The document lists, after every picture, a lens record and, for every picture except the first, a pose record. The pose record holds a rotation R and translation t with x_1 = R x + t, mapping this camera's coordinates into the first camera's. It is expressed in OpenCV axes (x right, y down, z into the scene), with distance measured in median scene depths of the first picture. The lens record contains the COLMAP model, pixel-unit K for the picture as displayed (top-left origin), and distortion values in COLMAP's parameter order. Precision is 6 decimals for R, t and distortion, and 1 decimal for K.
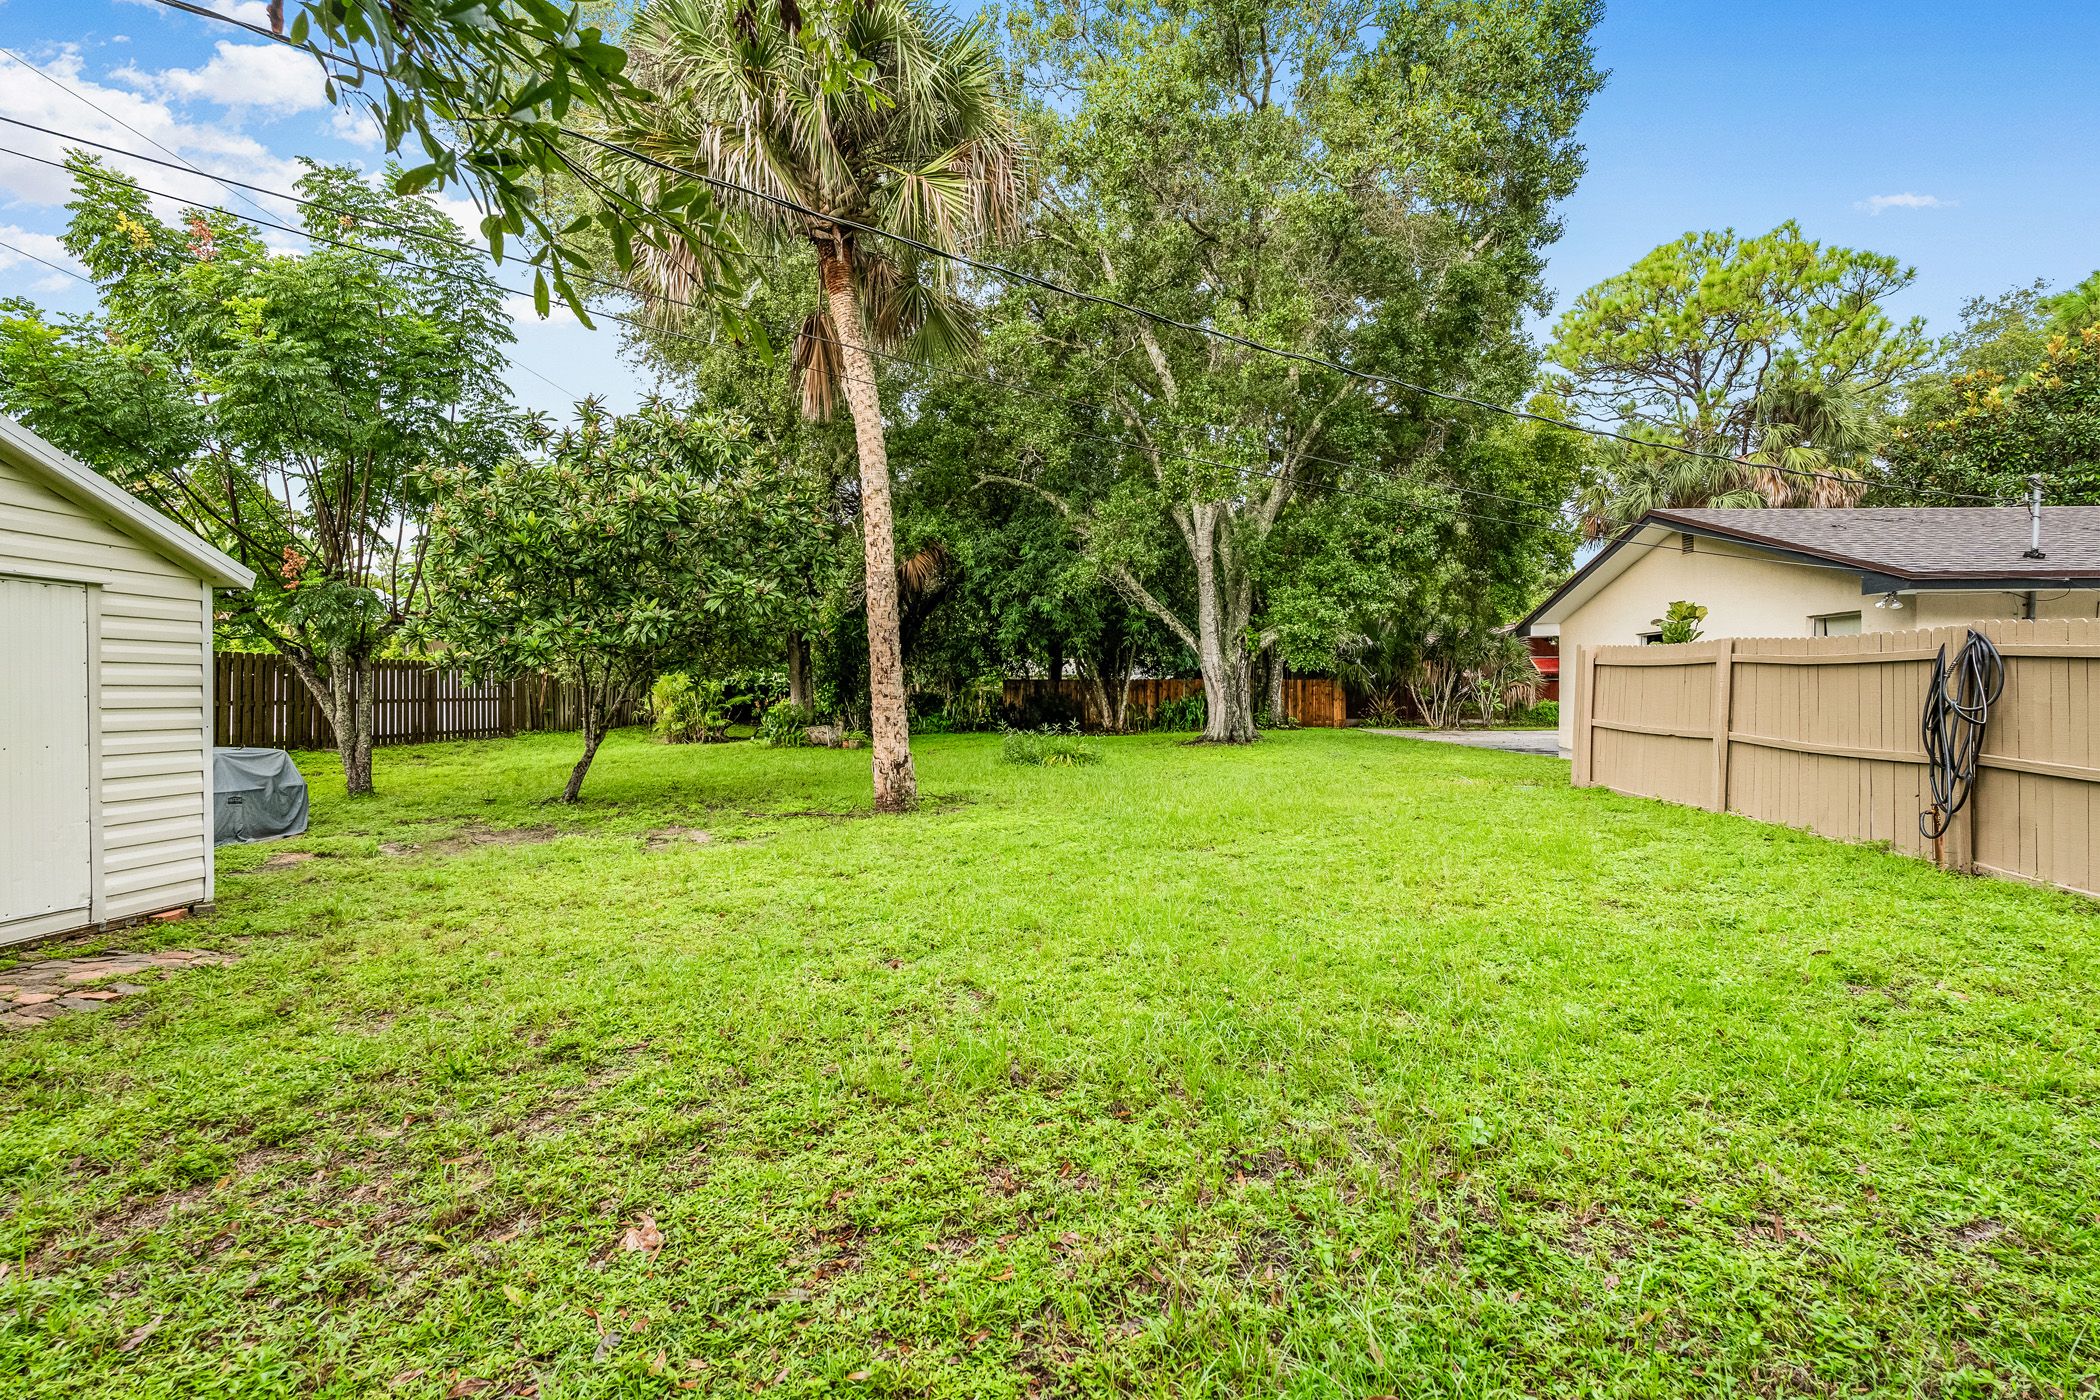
lens RADIAL K [[931.1, 0, 1050.0], [0, 931.1, 700.0], [0, 0, 1]] dist [-0.002310, -0.000551]
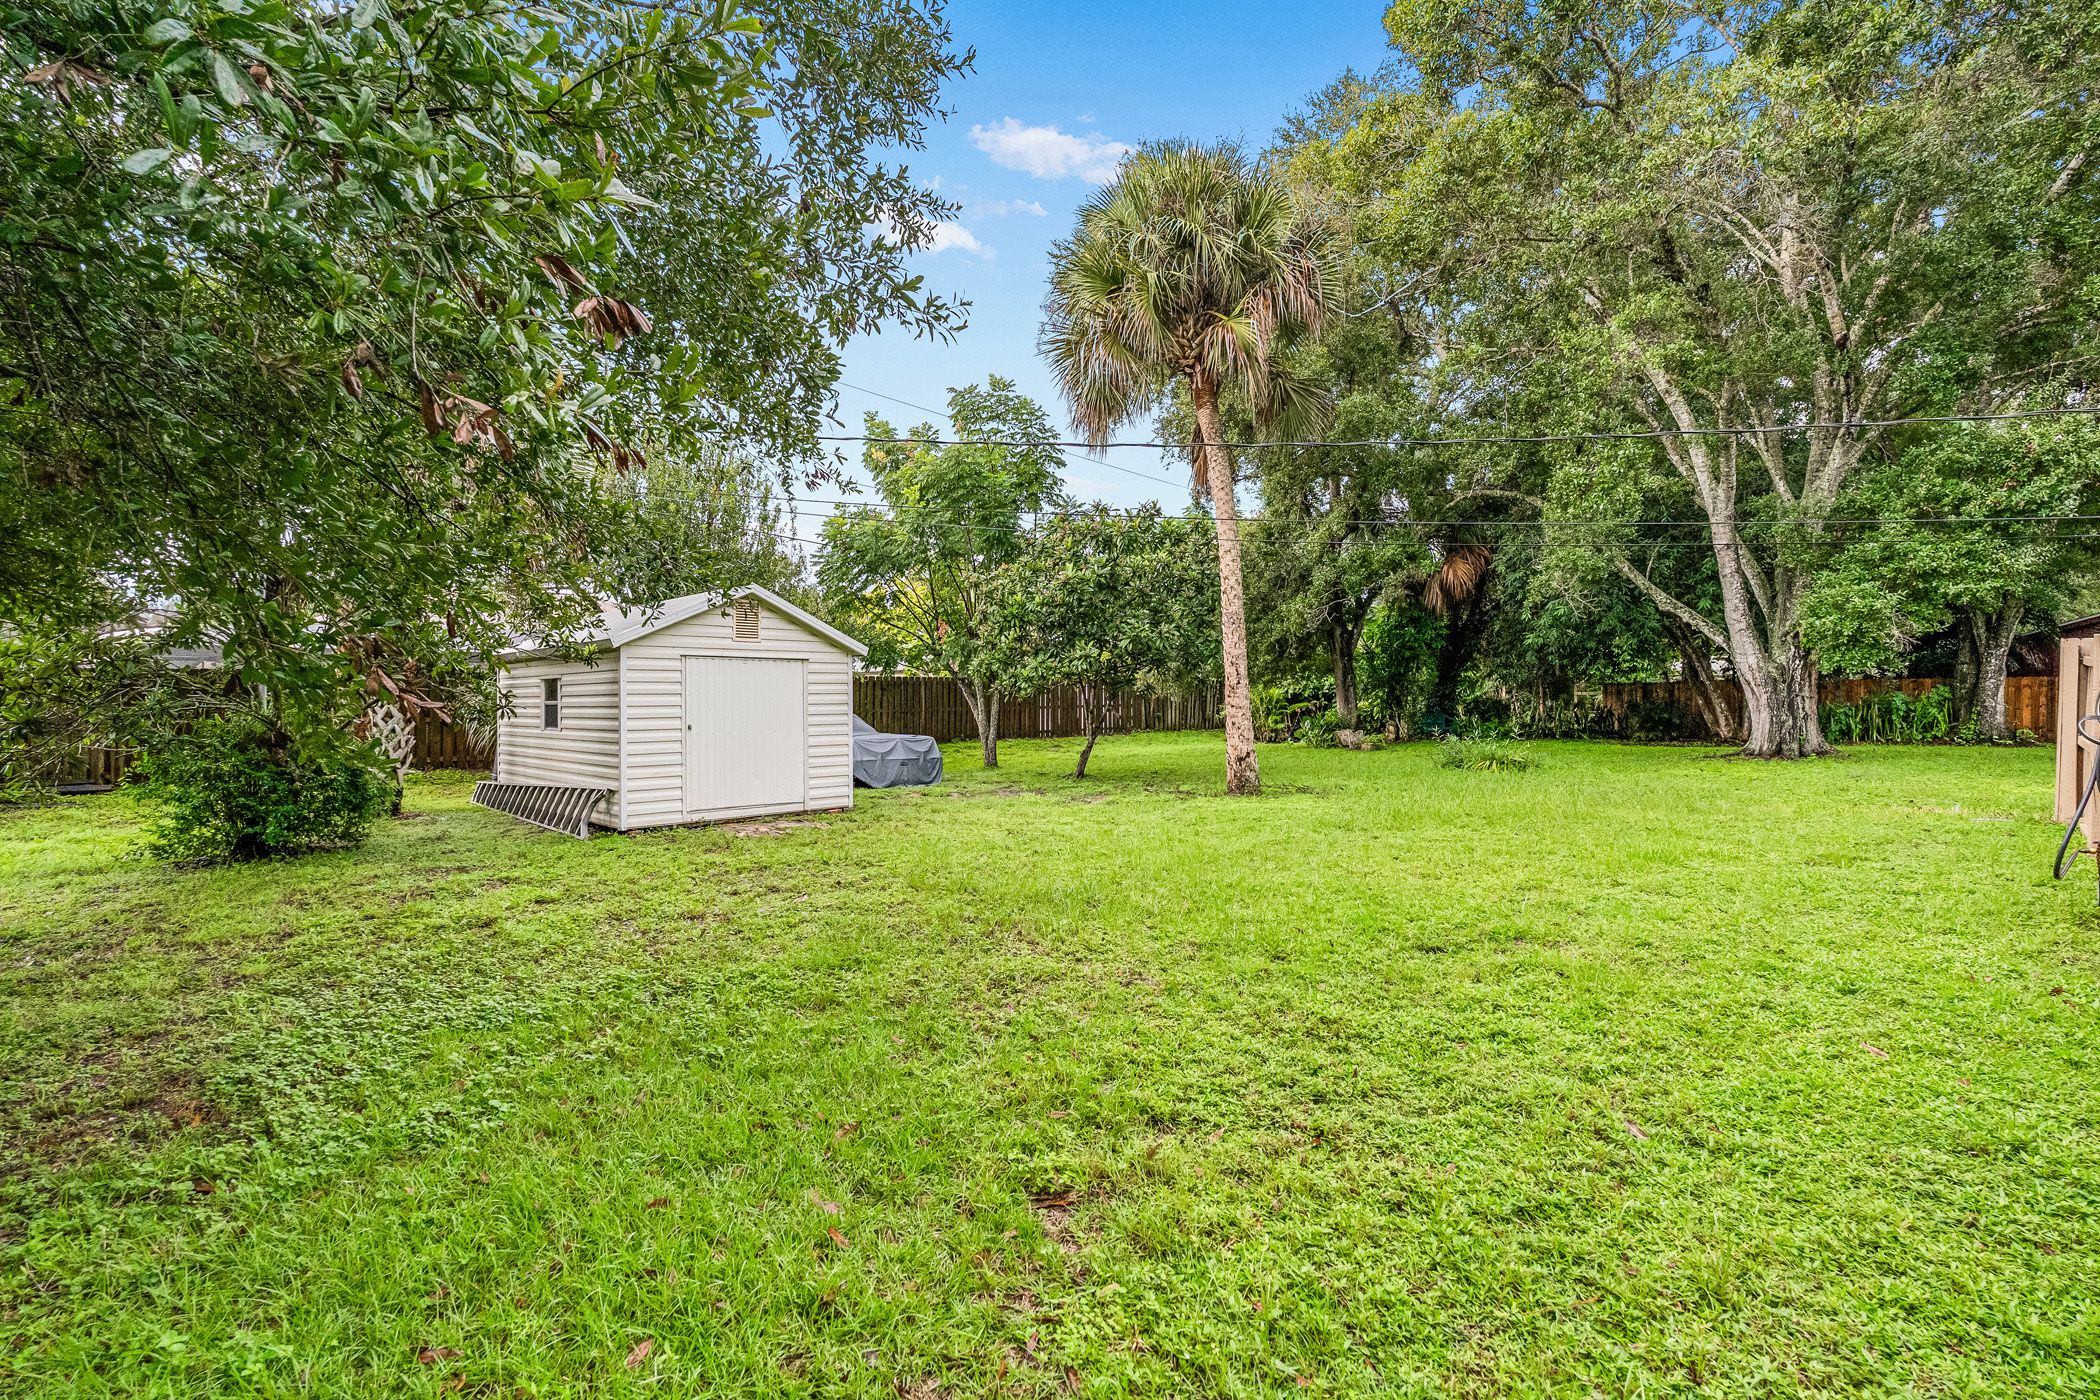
lens RADIAL K [[946.0, 0, 1050.0], [0, 946.0, 700.0], [0, 0, 1]] dist [0.000469, -0.000018]
pose [[0.738937, -0.004468, -0.673759, 0.418858], [0.002269, 0.999989, -0.004143, -0.006380], [0.673770, 0.001532, 0.738939, -0.130174]]
